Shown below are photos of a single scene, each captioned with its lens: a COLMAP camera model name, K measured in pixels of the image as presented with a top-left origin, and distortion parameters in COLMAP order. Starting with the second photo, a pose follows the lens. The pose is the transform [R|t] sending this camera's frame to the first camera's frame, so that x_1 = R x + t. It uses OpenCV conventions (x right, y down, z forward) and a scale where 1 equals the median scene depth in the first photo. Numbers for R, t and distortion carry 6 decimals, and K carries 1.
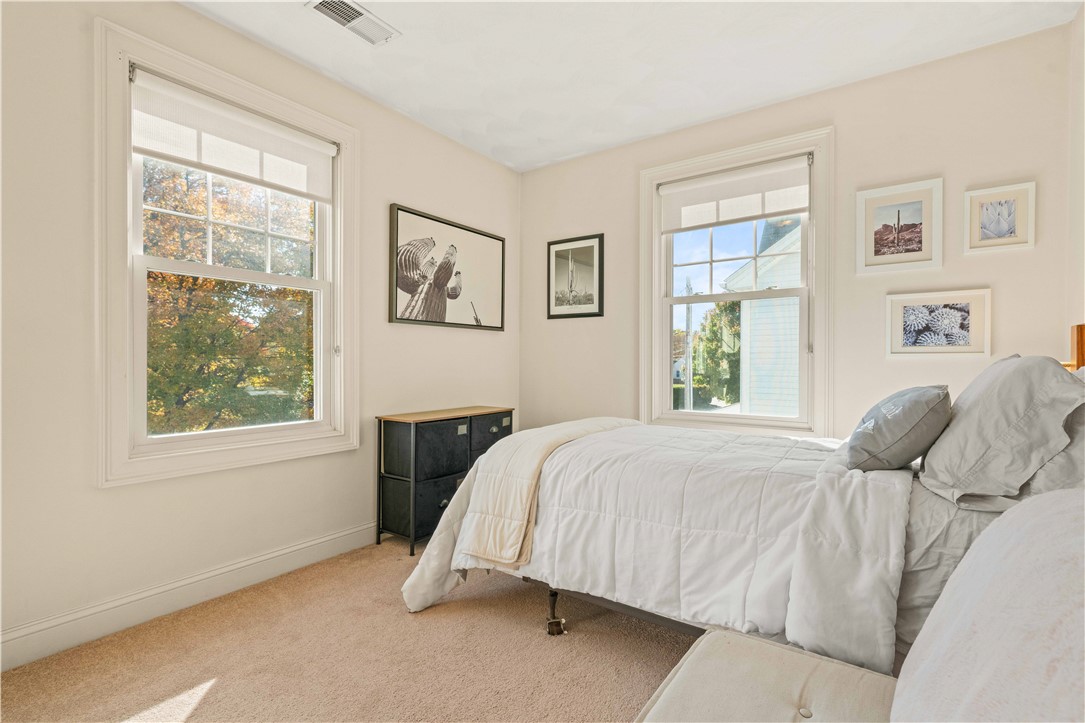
lens RADIAL K [[522.9, 0, 542.1], [0, 522.9, 361.1], [0, 0, 1]] dist [-0.004297, -0.000048]
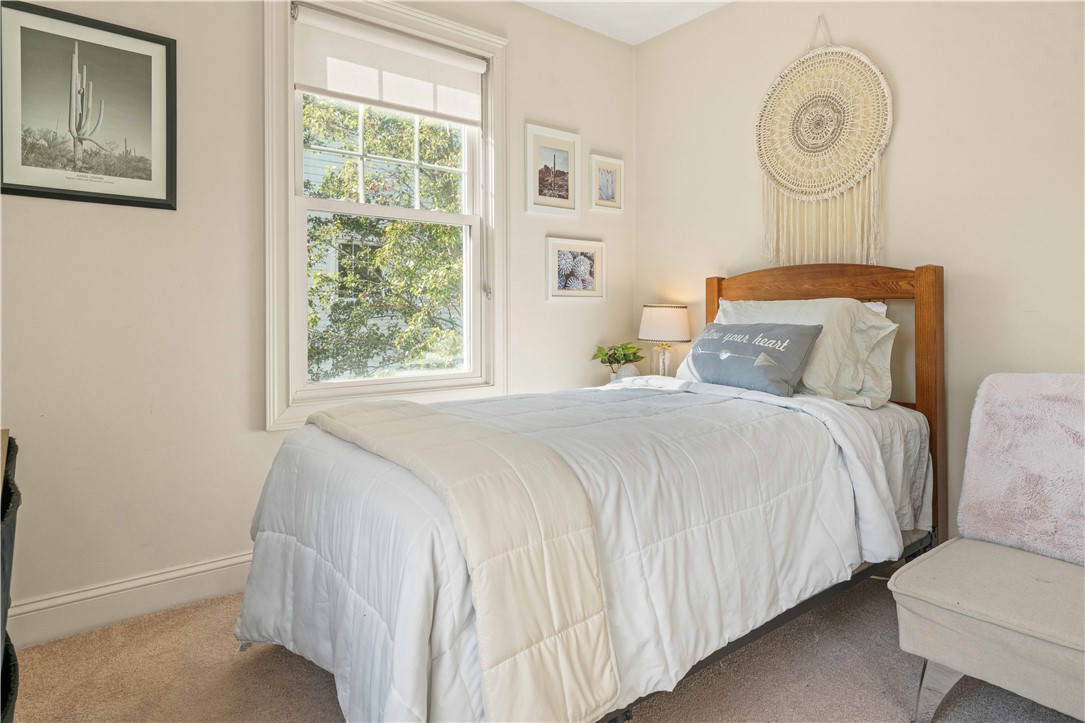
lens RADIAL K [[619.8, 0, 560.1], [0, 619.8, 316.7], [0, 0, 1]] dist [0.004012, 0.001576]
pose [[0.263201, -0.009649, 0.964693, -0.477934], [0.002332, 0.999953, 0.009366, 0.013467], [-0.964738, -0.000216, 0.263211, 0.677090]]
